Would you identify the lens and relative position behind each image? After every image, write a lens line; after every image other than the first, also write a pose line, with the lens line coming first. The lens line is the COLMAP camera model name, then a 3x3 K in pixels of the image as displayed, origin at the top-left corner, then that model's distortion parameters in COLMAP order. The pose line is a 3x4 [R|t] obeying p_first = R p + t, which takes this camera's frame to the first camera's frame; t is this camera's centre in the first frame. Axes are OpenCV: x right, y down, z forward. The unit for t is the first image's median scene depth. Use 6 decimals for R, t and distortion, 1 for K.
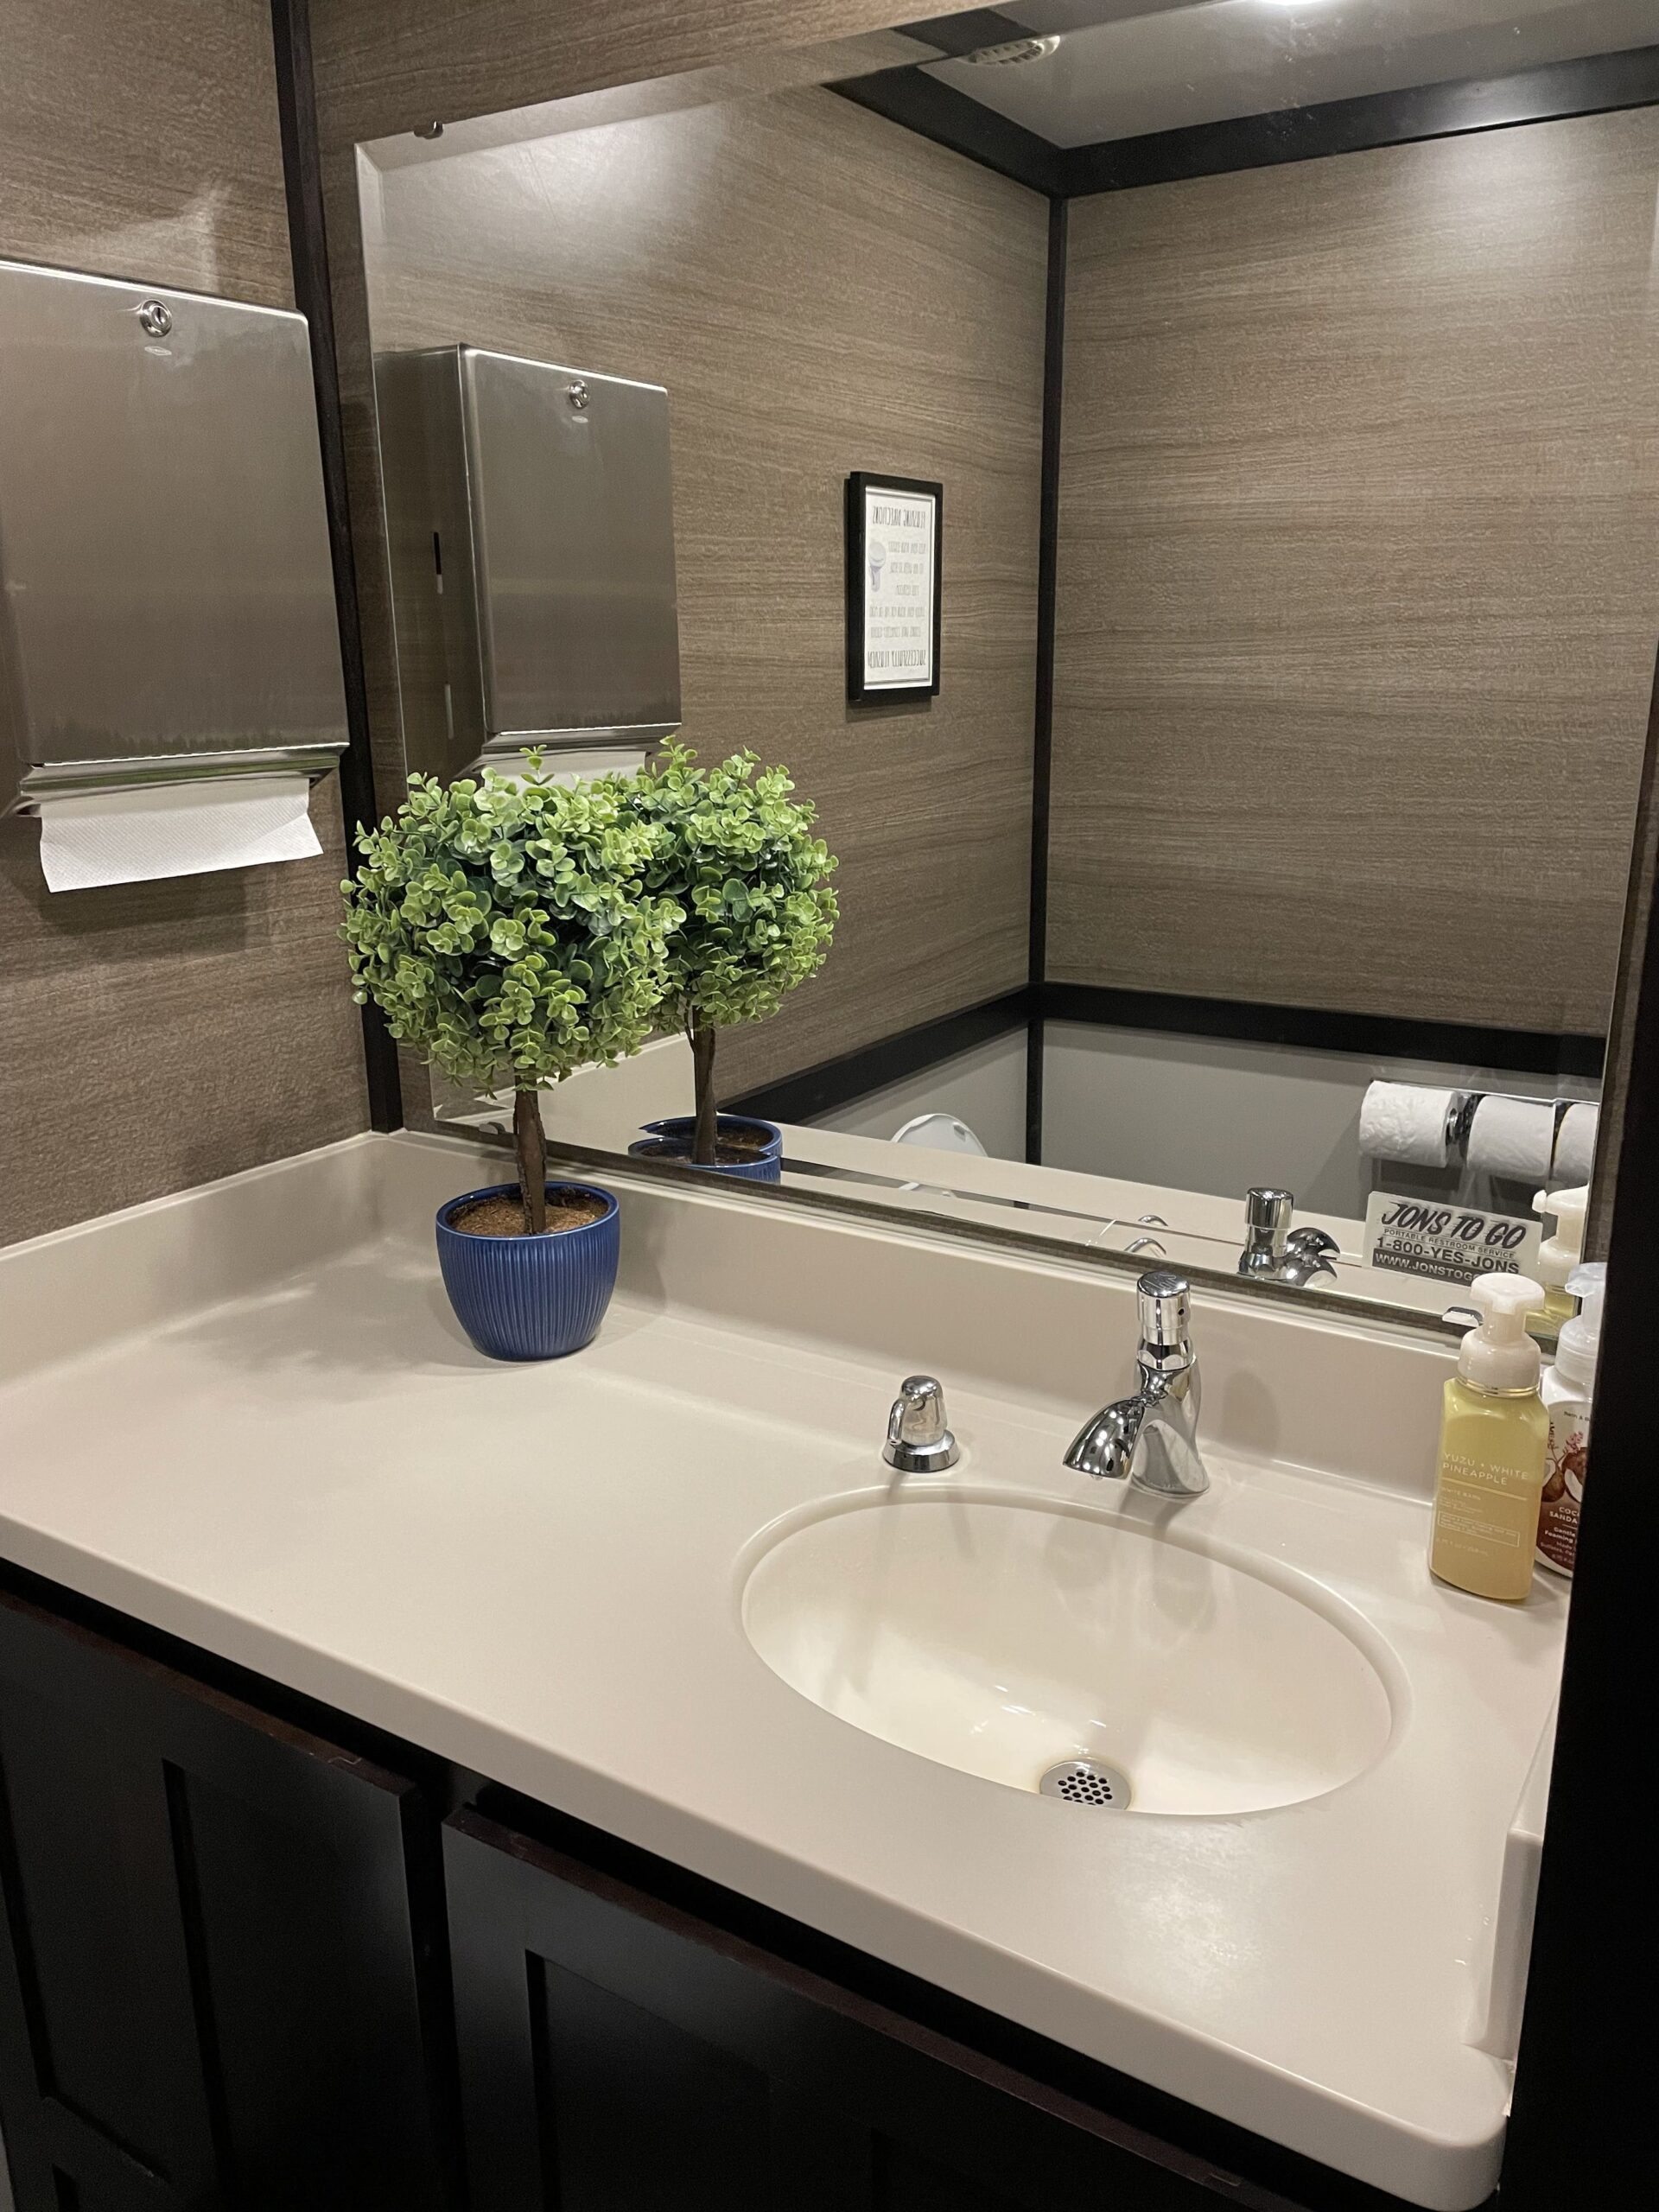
lens RADIAL K [[1678.8, 0, 829.5], [0, 1678.8, 1106.0], [0, 0, 1]] dist [0.002988, 0.000959]
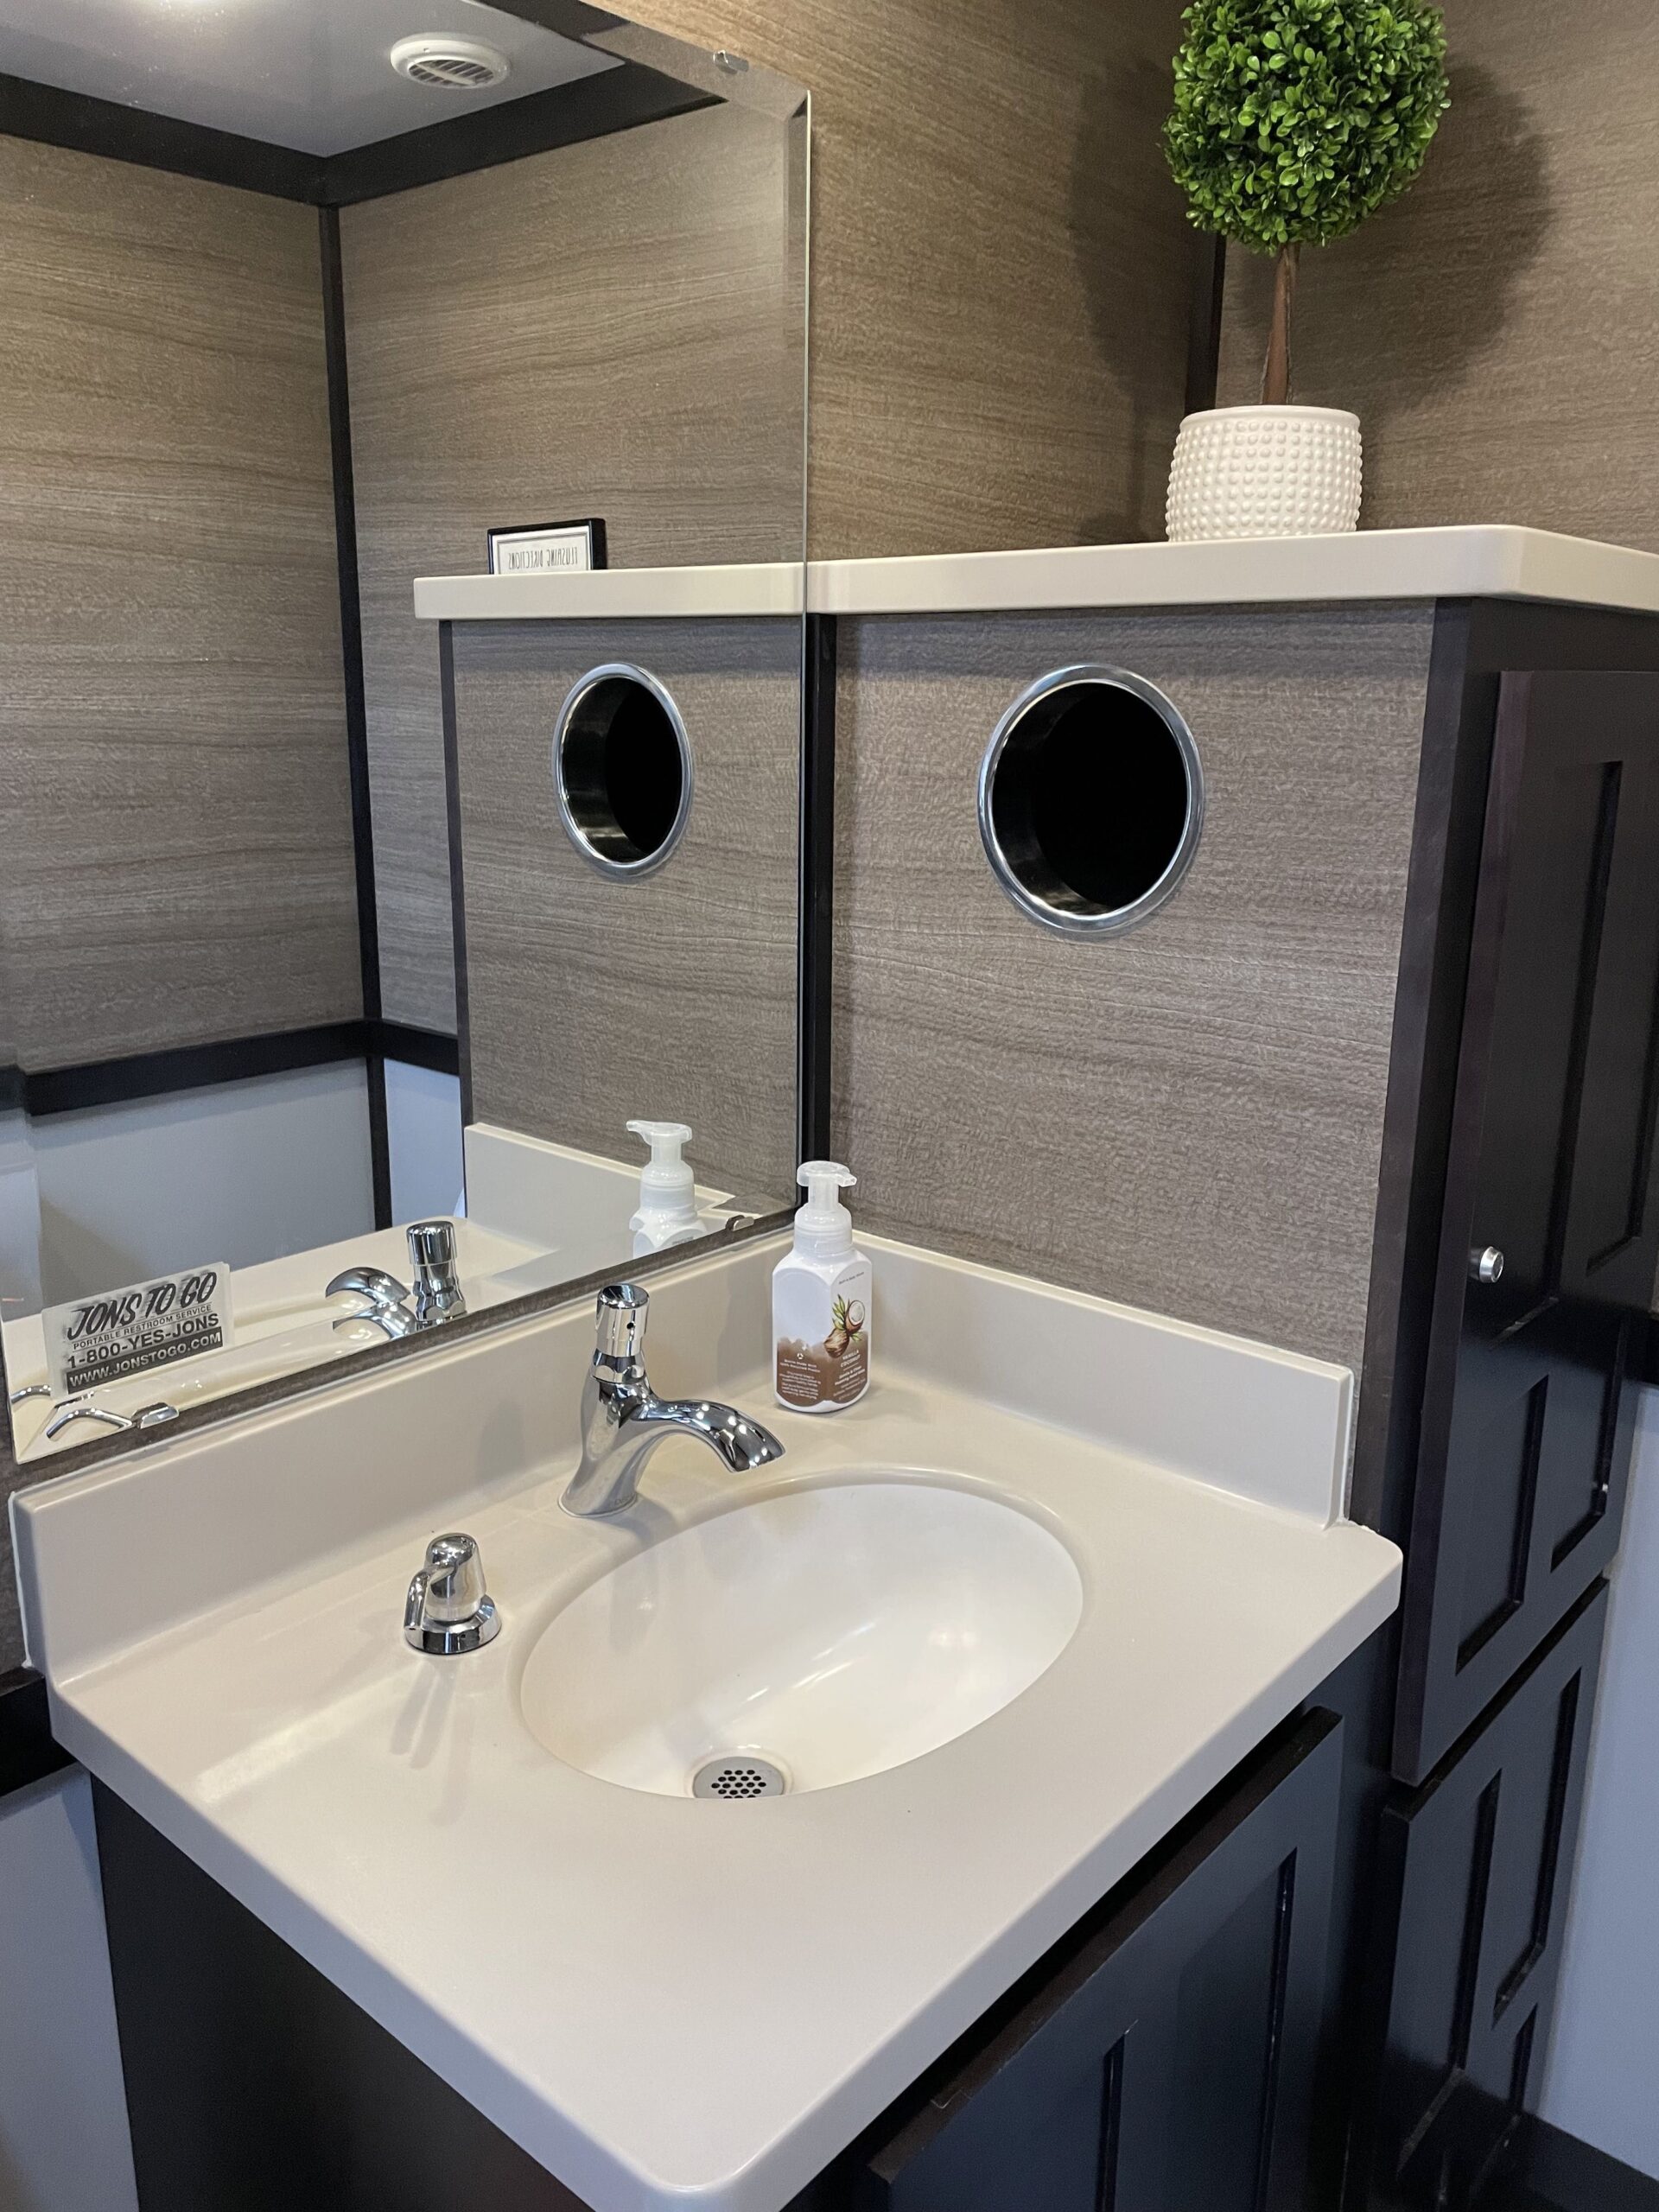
lens RADIAL K [[1678.8, 0, 829.5], [0, 1678.8, 1106.0], [0, 0, 1]] dist [0.002988, 0.000959]
pose [[0.152970, -0.226497, 0.961925, -0.675547], [0.299231, 0.938302, 0.173349, -0.125853], [-0.941839, 0.261321, 0.211307, 0.585051]]
